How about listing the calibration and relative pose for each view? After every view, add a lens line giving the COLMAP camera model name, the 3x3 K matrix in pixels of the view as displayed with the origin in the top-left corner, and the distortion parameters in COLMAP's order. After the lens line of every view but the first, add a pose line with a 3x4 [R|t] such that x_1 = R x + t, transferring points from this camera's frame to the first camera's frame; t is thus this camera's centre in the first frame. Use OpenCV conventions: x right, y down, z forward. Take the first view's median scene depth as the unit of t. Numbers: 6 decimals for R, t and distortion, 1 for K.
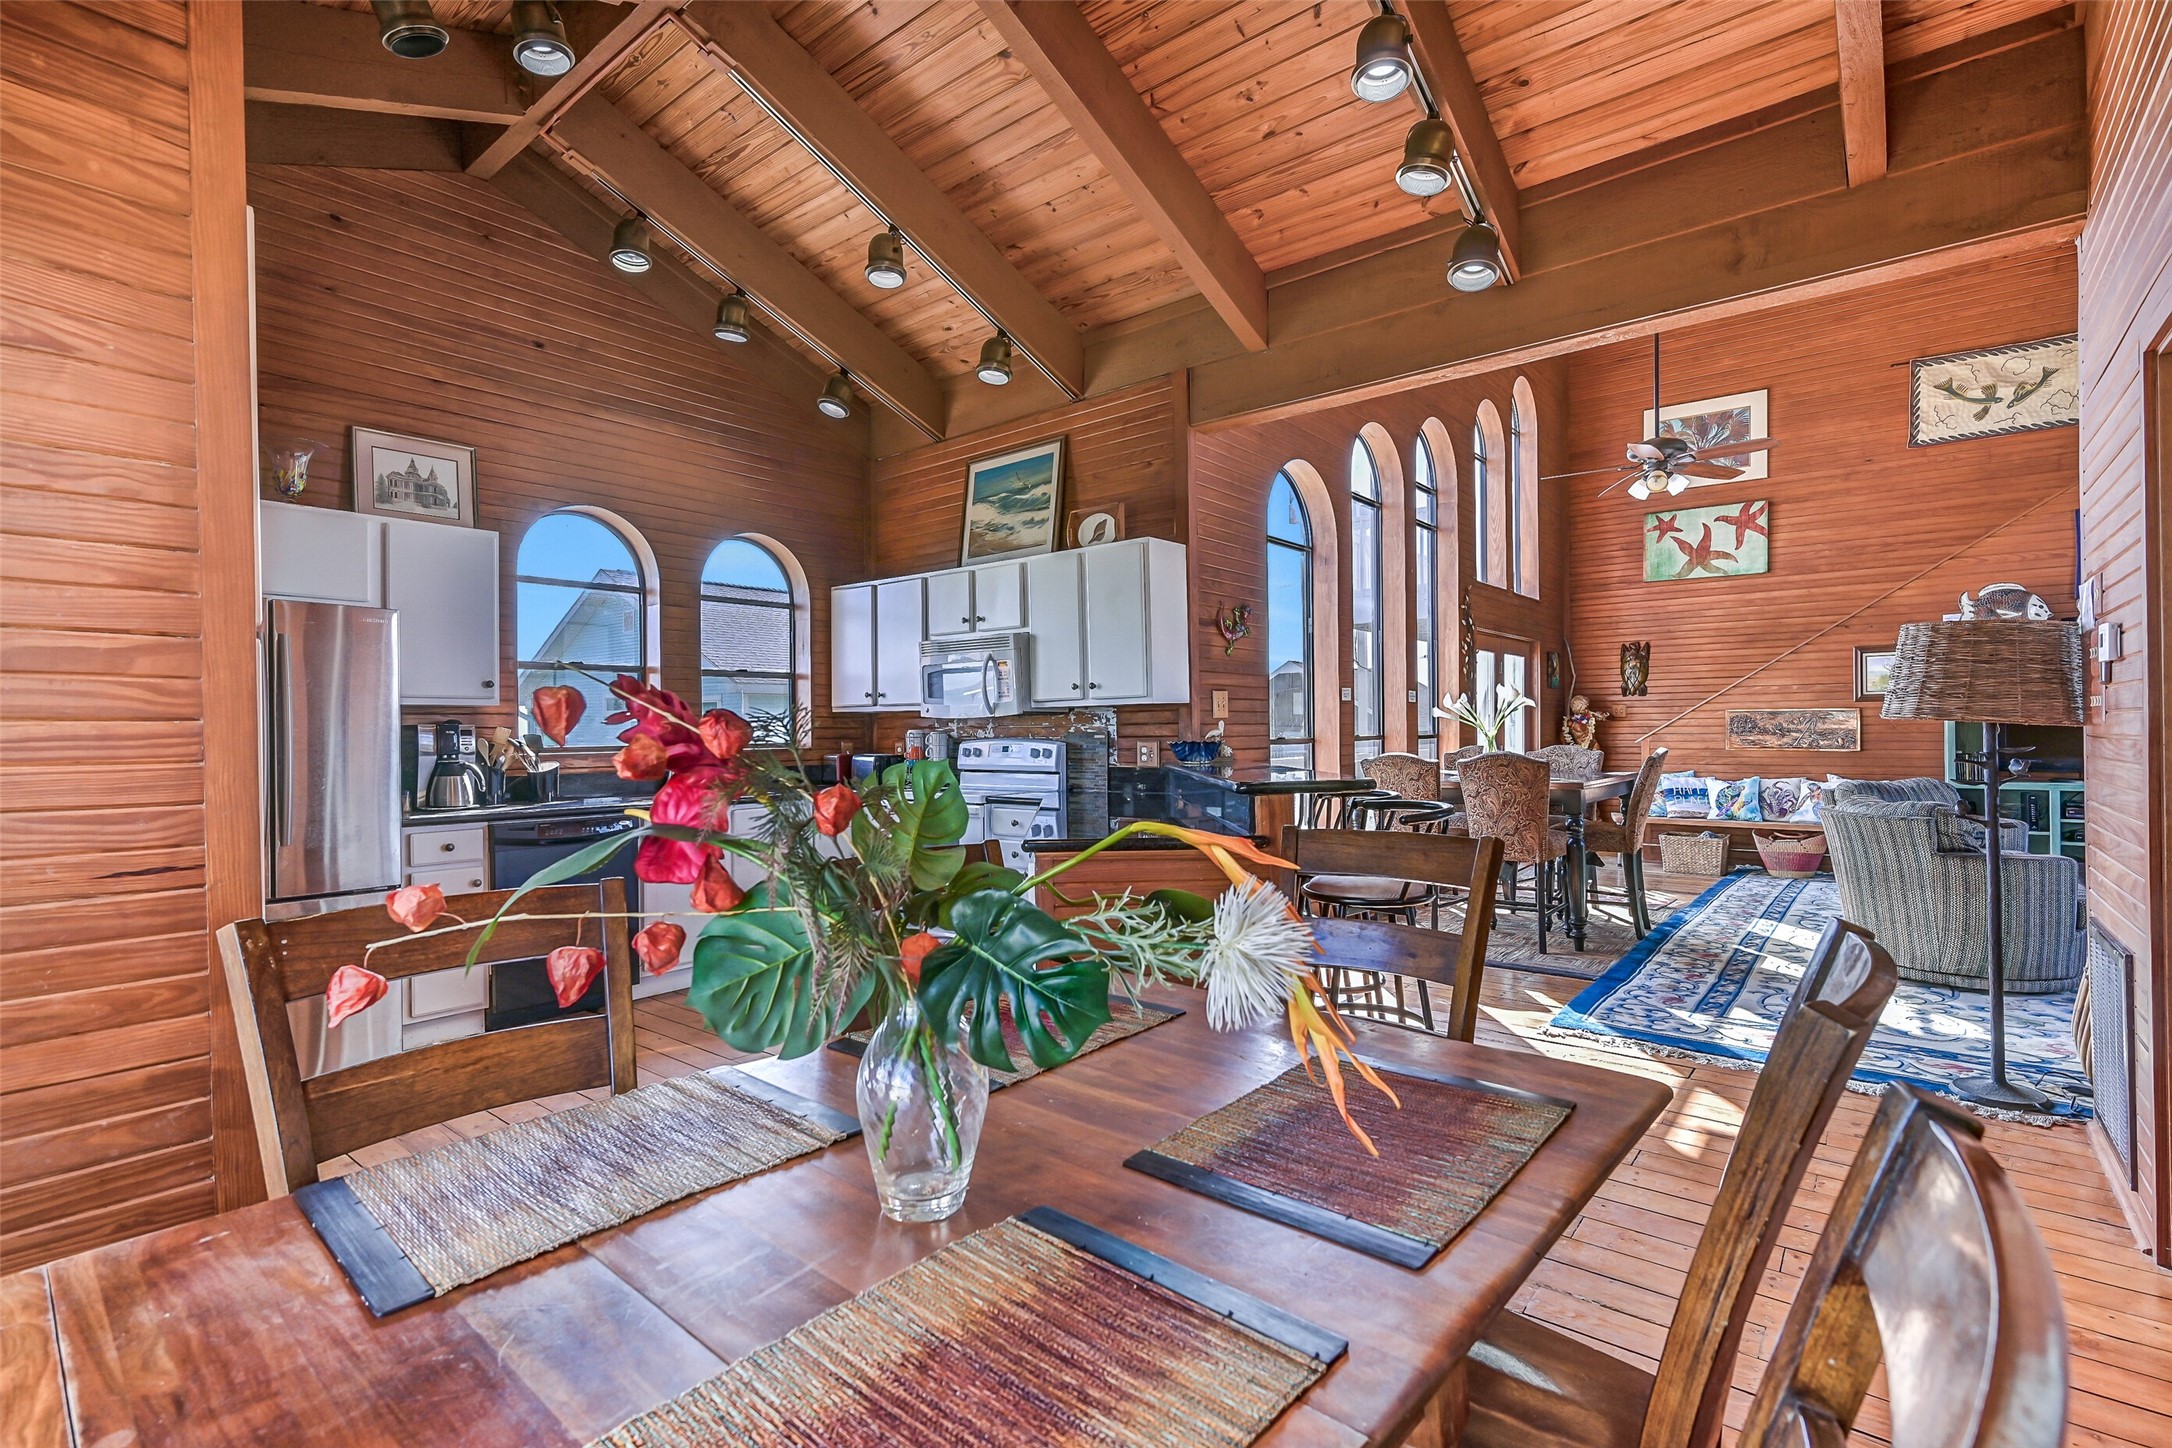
lens RADIAL K [[971.1, 0, 1075.5], [0, 971.1, 728.7], [0, 0, 1]] dist [0.001139, 0.000558]
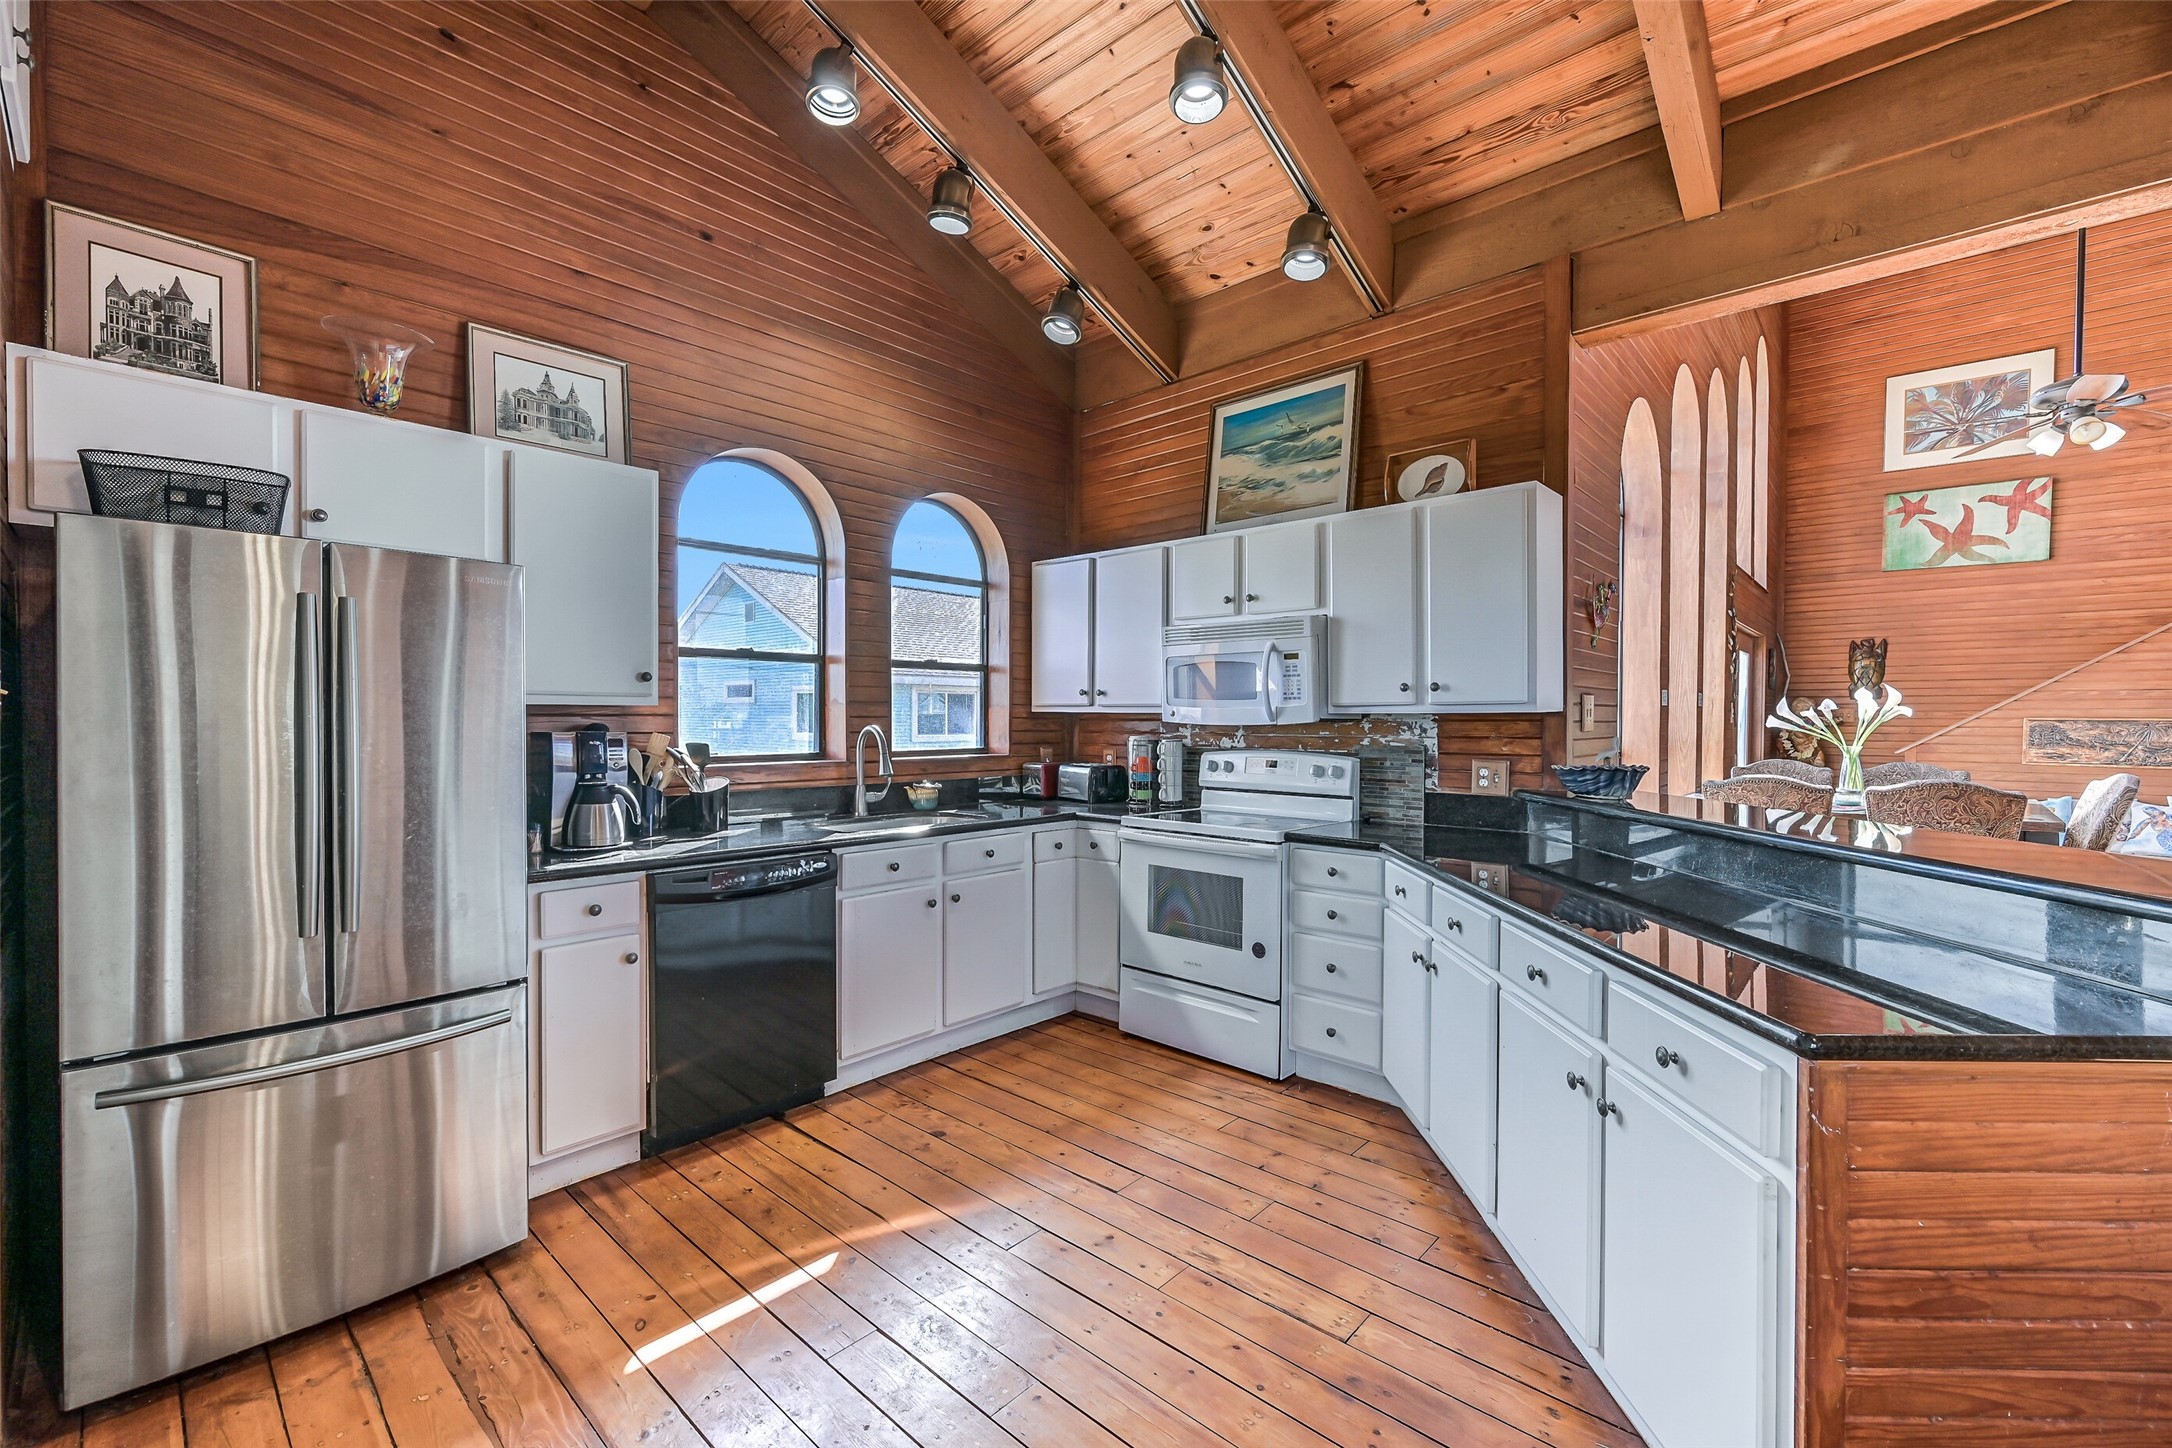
lens RADIAL K [[895.6, 0, 1091.6], [0, 895.6, 728.8], [0, 0, 1]] dist [0.002467, -0.000630]
pose [[0.998445, 0.013998, -0.053960, -0.187963], [-0.013299, 0.999823, 0.013290, -0.016179], [0.054136, -0.012552, 0.998455, 0.278826]]
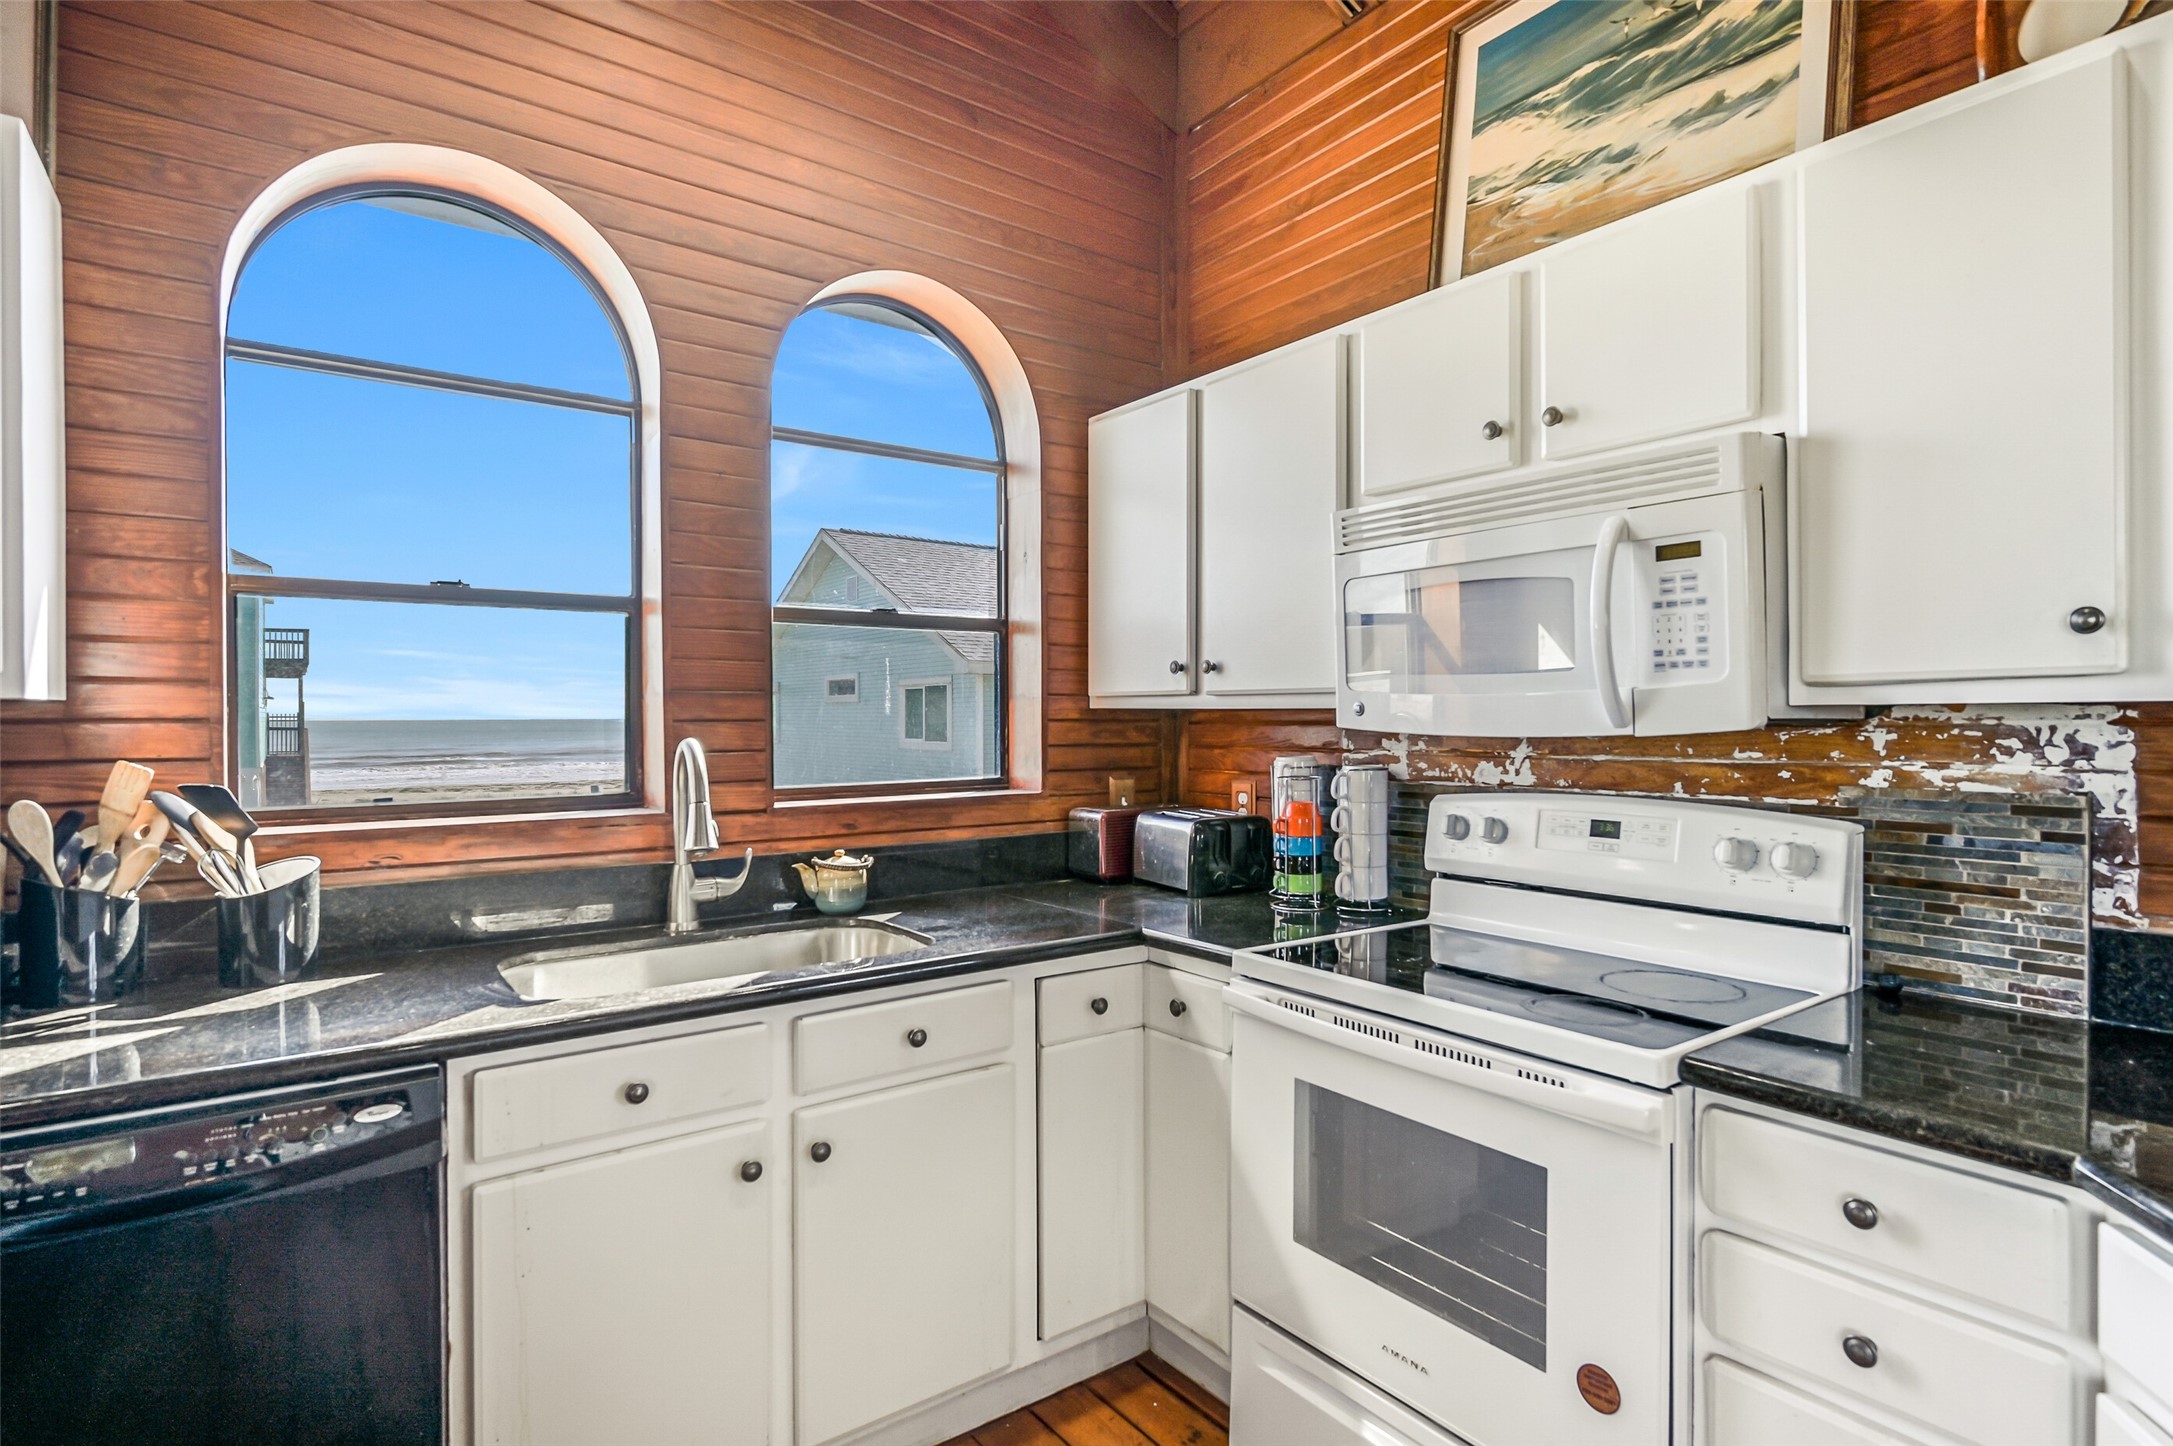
lens RADIAL K [[1097.2, 0, 1085.2], [0, 1097.2, 731.9], [0, 0, 1]] dist [-0.000108, 0.001343]
pose [[0.969764, 0.009663, -0.243852, -0.159488], [-0.005946, 0.999855, 0.015975, -0.017502], [0.243971, -0.014042, 0.969681, 0.630495]]
